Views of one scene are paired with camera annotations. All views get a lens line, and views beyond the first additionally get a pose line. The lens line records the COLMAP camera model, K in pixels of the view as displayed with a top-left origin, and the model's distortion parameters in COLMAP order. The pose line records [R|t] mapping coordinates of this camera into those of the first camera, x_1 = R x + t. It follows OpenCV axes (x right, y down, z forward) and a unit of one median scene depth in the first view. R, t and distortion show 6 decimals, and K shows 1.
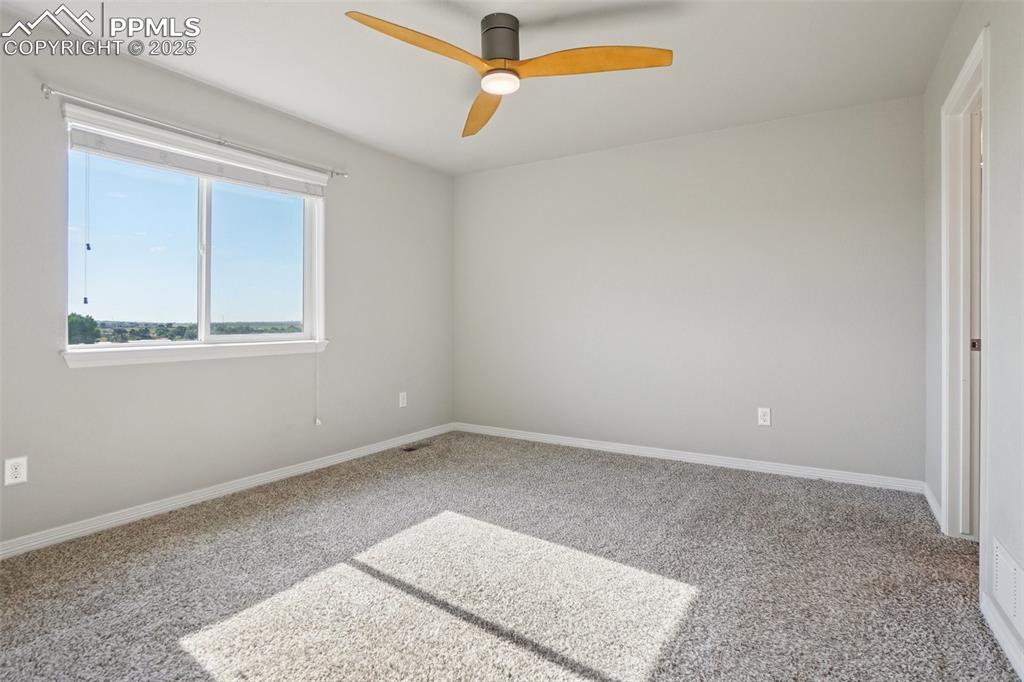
lens RADIAL K [[538.3, 0, 511.2], [0, 538.3, 334.9], [0, 0, 1]] dist [-0.042207, 0.025164]
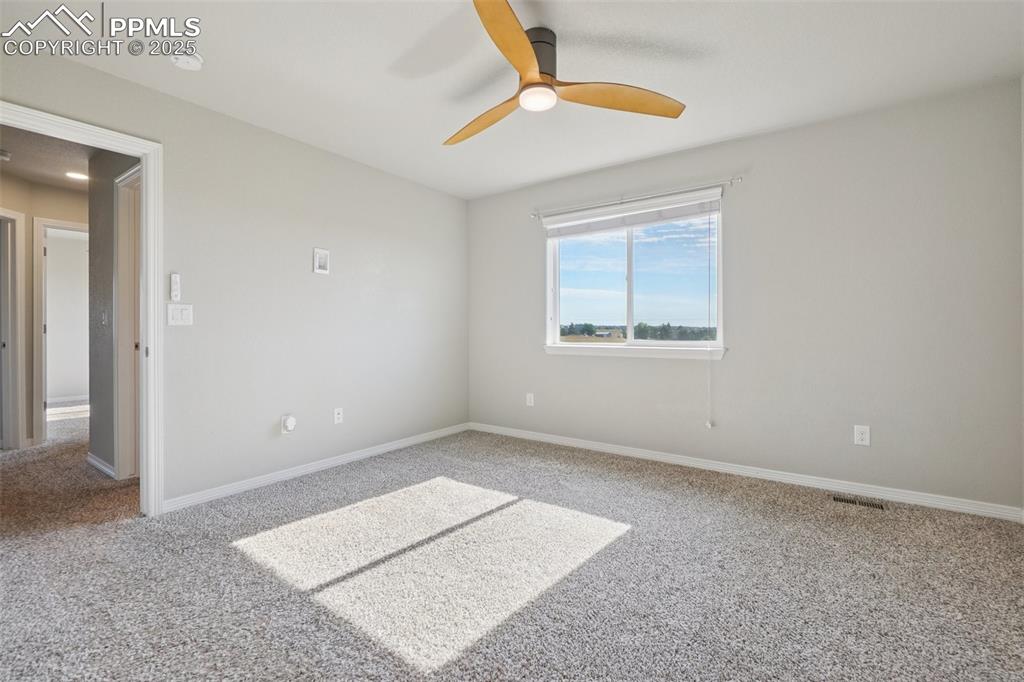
lens RADIAL K [[453.6, 0, 496.7], [0, 453.6, 327.6], [0, 0, 1]] dist [-0.018289, -0.000187]
pose [[-0.091956, -0.008347, -0.995728, 0.793711], [-0.034845, 0.999379, -0.005160, -0.012538], [0.995153, 0.034221, -0.092190, 0.930696]]
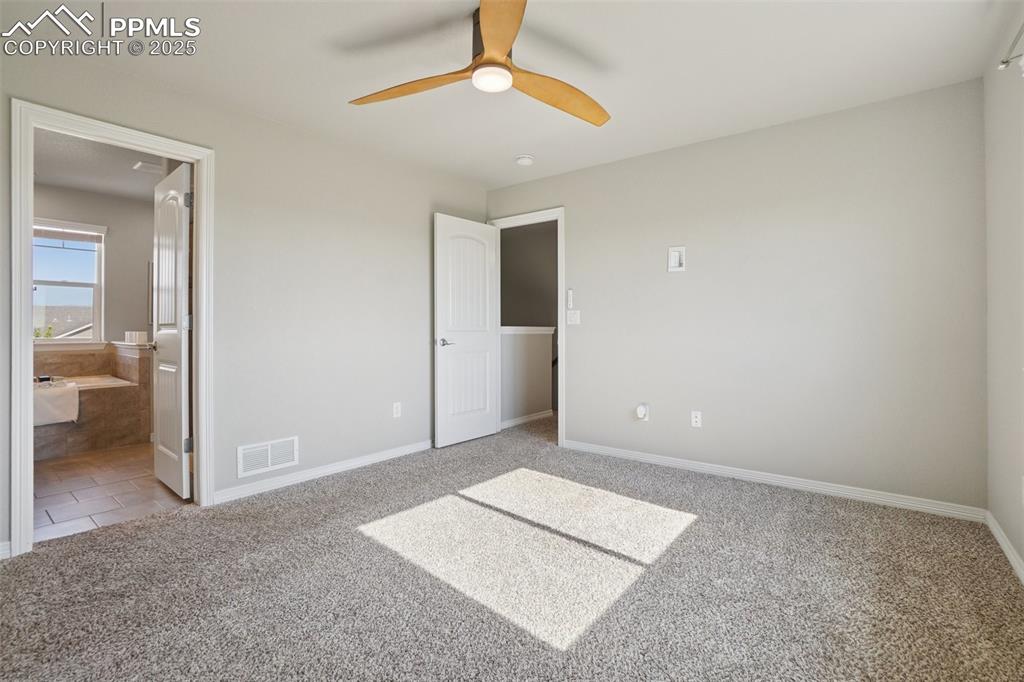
lens RADIAL K [[453.6, 0, 496.7], [0, 453.6, 327.6], [0, 0, 1]] dist [-0.018289, -0.000187]
pose [[-0.992025, -0.000795, 0.126039, -0.119363], [0.004391, 0.999155, 0.040865, -0.052057], [-0.125965, 0.041092, -0.991183, 1.672584]]
